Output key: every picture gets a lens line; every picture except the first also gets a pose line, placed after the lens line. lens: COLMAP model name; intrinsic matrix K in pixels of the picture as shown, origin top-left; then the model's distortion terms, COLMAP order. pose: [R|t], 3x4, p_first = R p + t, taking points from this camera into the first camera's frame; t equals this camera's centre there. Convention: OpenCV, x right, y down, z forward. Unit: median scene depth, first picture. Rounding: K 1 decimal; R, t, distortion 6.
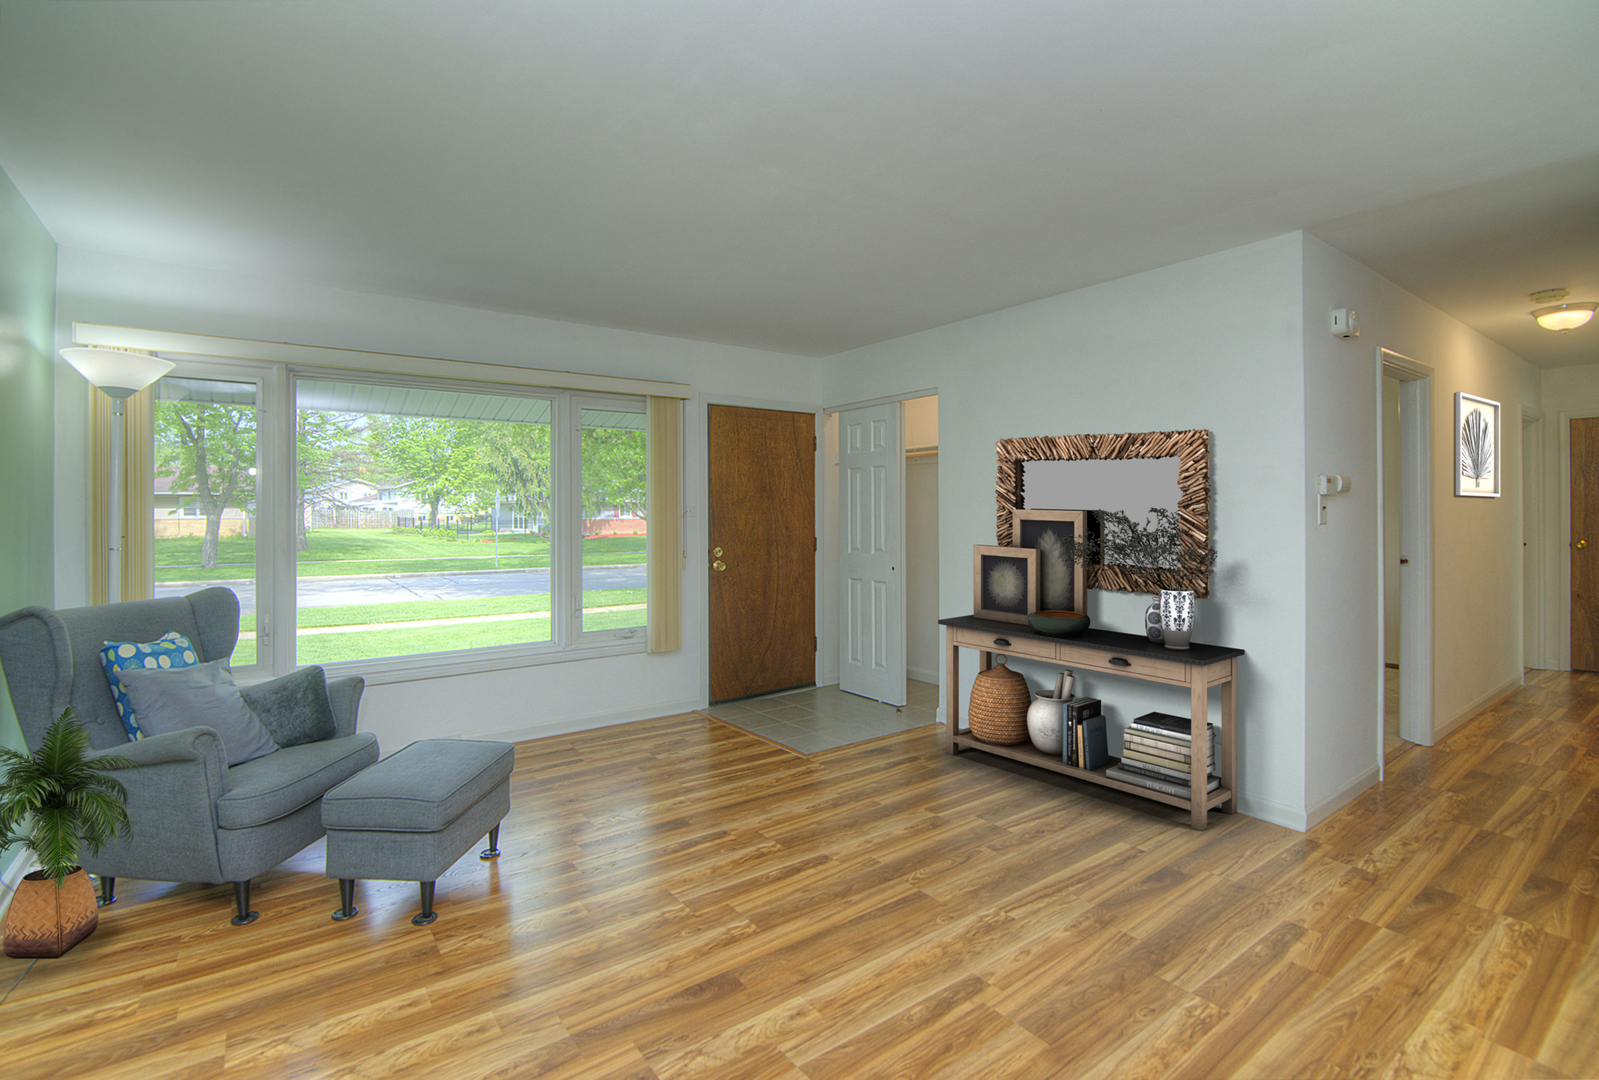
lens RADIAL K [[738.1, 0, 790.1], [0, 738.1, 499.0], [0, 0, 1]] dist [0.001454, -0.000480]
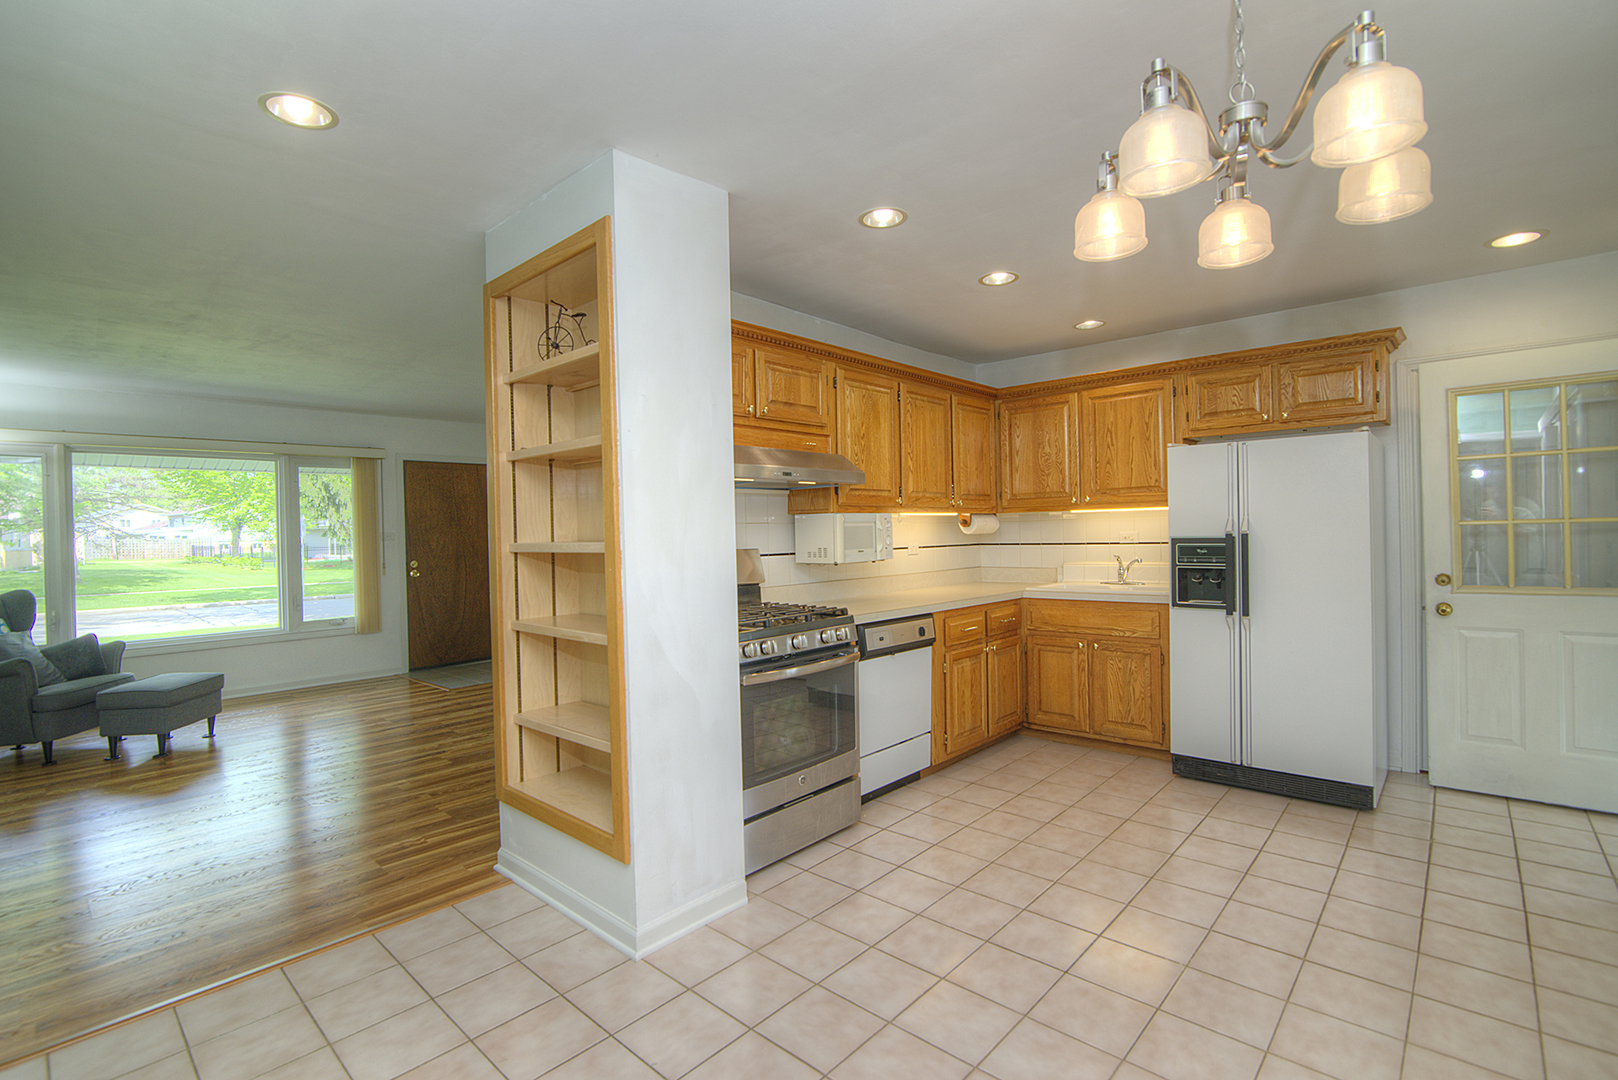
lens RADIAL K [[741.7, 0, 805.8], [0, 741.7, 536.9], [0, 0, 1]] dist [-0.017555, -0.000304]
pose [[0.979147, -0.015214, 0.202580, 0.681421], [0.010485, 0.999647, 0.024398, -0.014279], [-0.202880, -0.021765, 0.978962, -1.047185]]
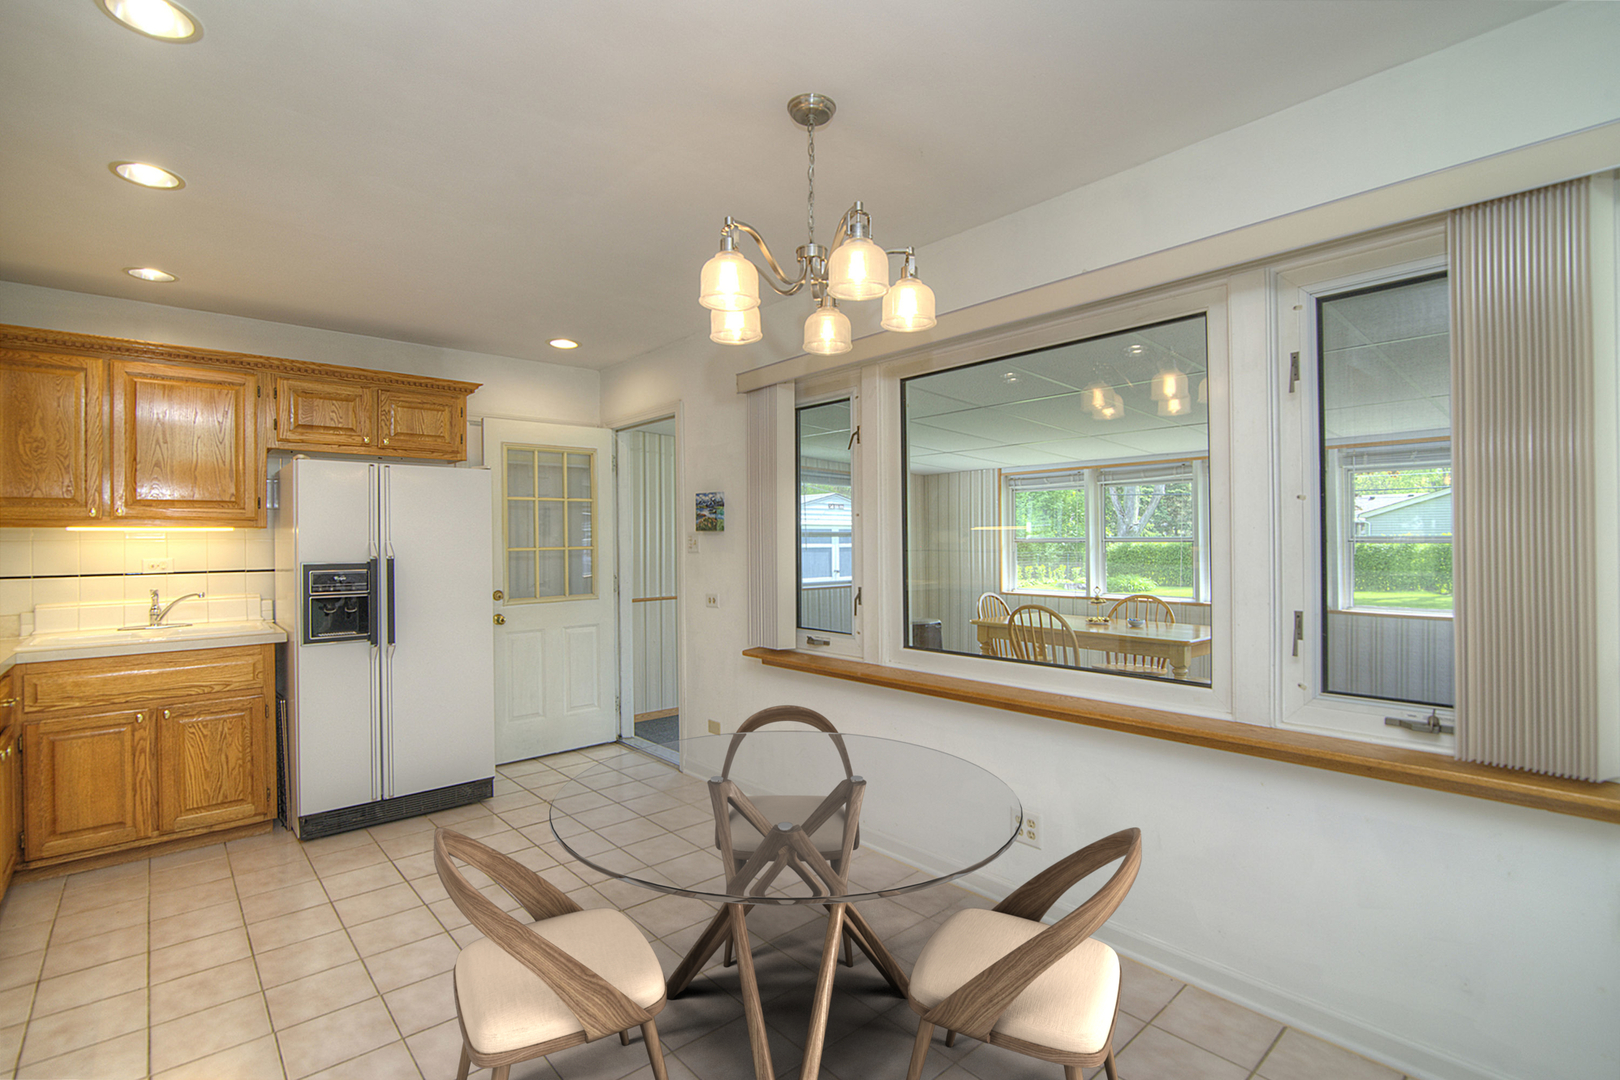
lens RADIAL K [[746.0, 0, 809.9], [0, 746.0, 538.7], [0, 0, 1]] dist [-0.015149, -0.000058]
pose [[-0.091454, 0.008070, 0.995777, 0.415186], [-0.009856, 0.999911, -0.009008, -0.011041], [-0.995761, -0.010638, -0.091366, -0.615955]]
